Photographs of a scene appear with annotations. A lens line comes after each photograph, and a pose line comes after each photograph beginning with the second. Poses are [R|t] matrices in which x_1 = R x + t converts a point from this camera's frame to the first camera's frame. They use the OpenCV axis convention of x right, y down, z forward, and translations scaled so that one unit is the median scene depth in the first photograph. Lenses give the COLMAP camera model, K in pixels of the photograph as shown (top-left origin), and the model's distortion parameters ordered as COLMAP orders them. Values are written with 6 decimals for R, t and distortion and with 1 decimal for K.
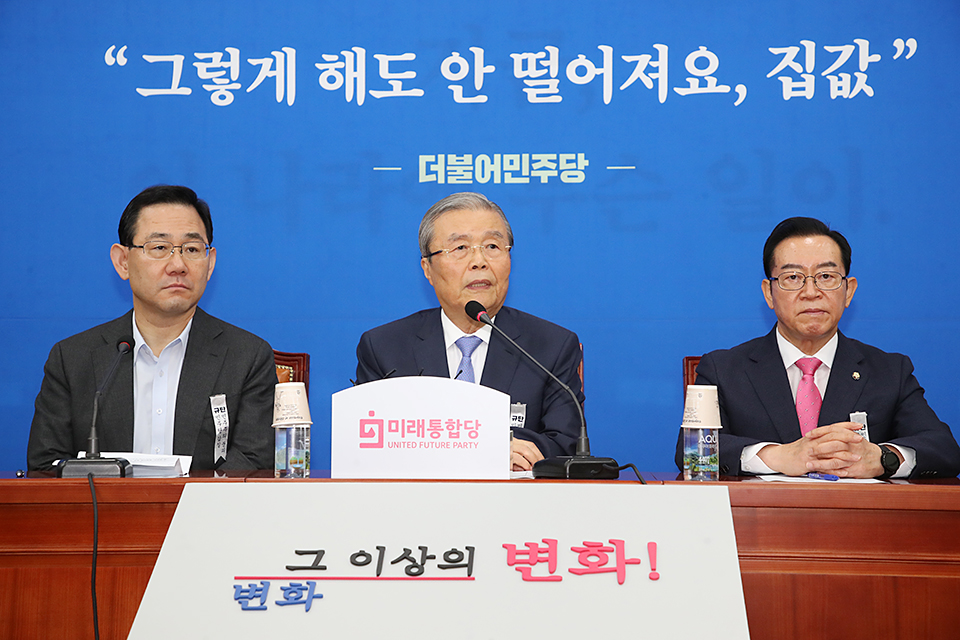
lens RADIAL K [[1745.6, 0, 480.0], [0, 1745.6, 320.0], [0, 0, 1]] dist [0.310111, 0.148429]
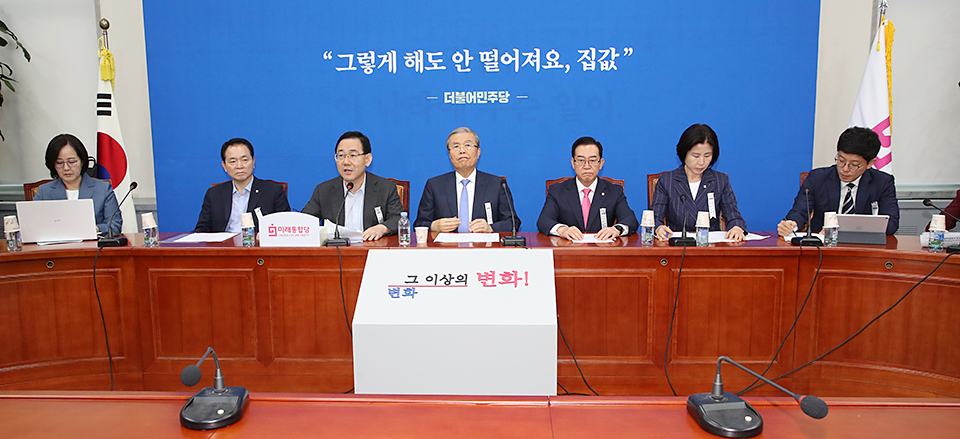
lens RADIAL K [[767.7, 0, 480.0], [0, 767.7, 219.5], [0, 0, 1]] dist [-0.025943, 0.001167]
pose [[0.999851, -0.013855, 0.010281, 0.003608], [0.011853, 0.984641, 0.174188, -0.106379], [-0.012536, -0.174040, 0.984659, -0.152384]]
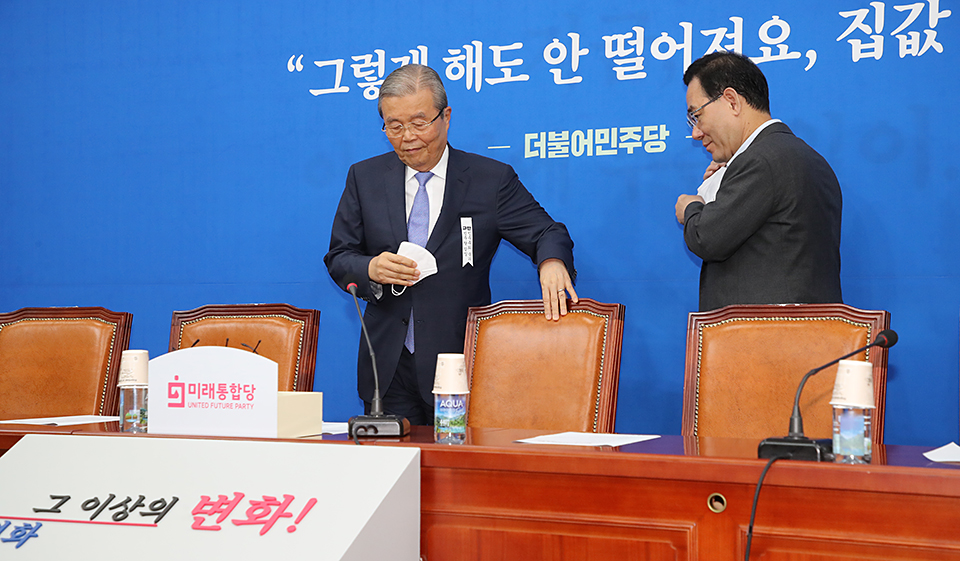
lens RADIAL K [[1560.0, 0, 480.8], [0, 1560.0, 295.5], [0, 0, 1]] dist [0.248629, 0.113176]
pose [[0.921714, -0.007057, -0.387806, 0.326805], [0.016202, 0.999662, 0.020317, -0.011889], [0.387532, -0.025010, 0.921517, 0.068719]]
